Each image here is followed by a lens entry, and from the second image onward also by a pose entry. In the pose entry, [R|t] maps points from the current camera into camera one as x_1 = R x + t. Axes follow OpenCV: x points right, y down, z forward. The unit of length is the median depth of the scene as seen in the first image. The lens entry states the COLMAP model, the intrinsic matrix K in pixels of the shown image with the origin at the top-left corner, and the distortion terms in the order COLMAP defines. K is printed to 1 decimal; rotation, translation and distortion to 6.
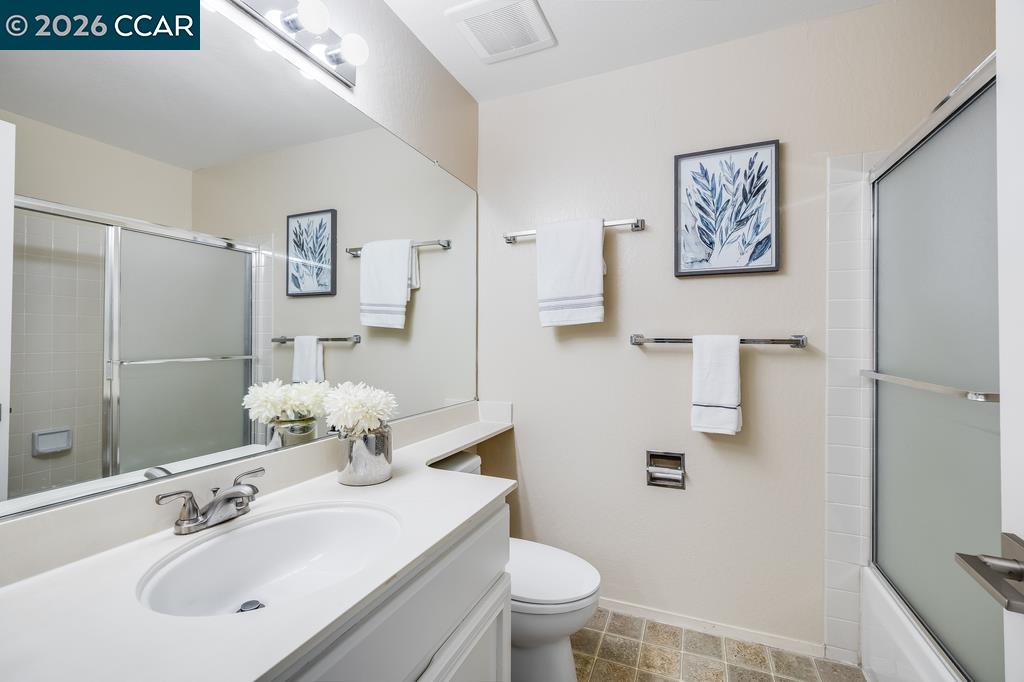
lens RADIAL K [[450.4, 0, 514.8], [0, 450.4, 343.2], [0, 0, 1]] dist [-0.003831, -0.000033]
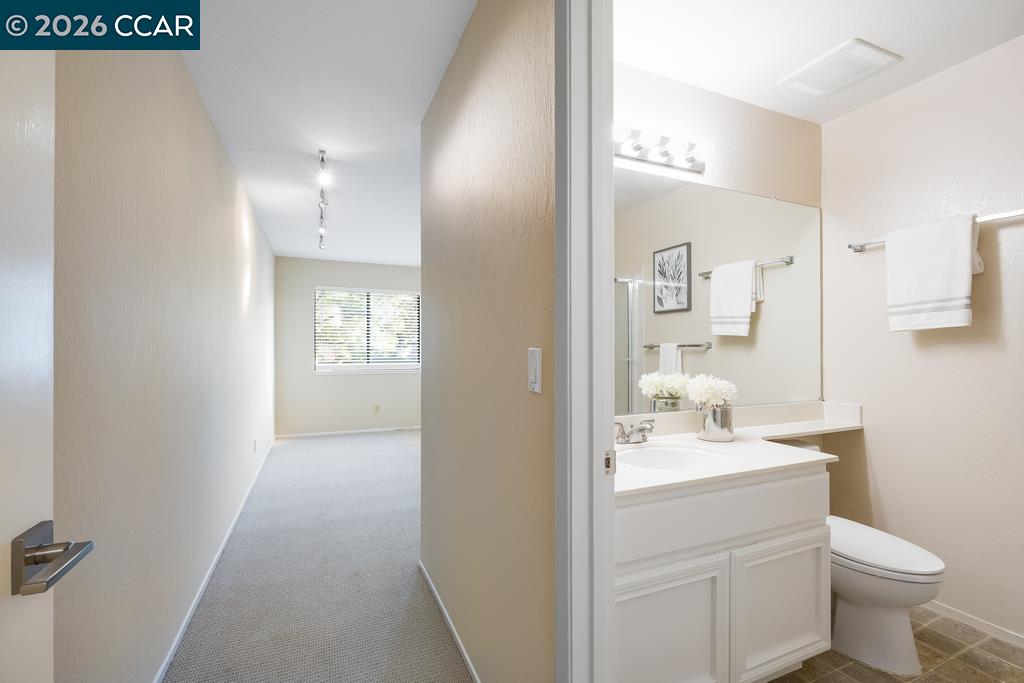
lens RADIAL K [[450.4, 0, 514.8], [0, 450.4, 343.7], [0, 0, 1]] dist [-0.003831, -0.000033]
pose [[0.733752, -0.012464, -0.679304, 0.111244], [0.004641, 0.999900, -0.013334, 0.000764], [0.679402, 0.006631, 0.733736, -0.304471]]
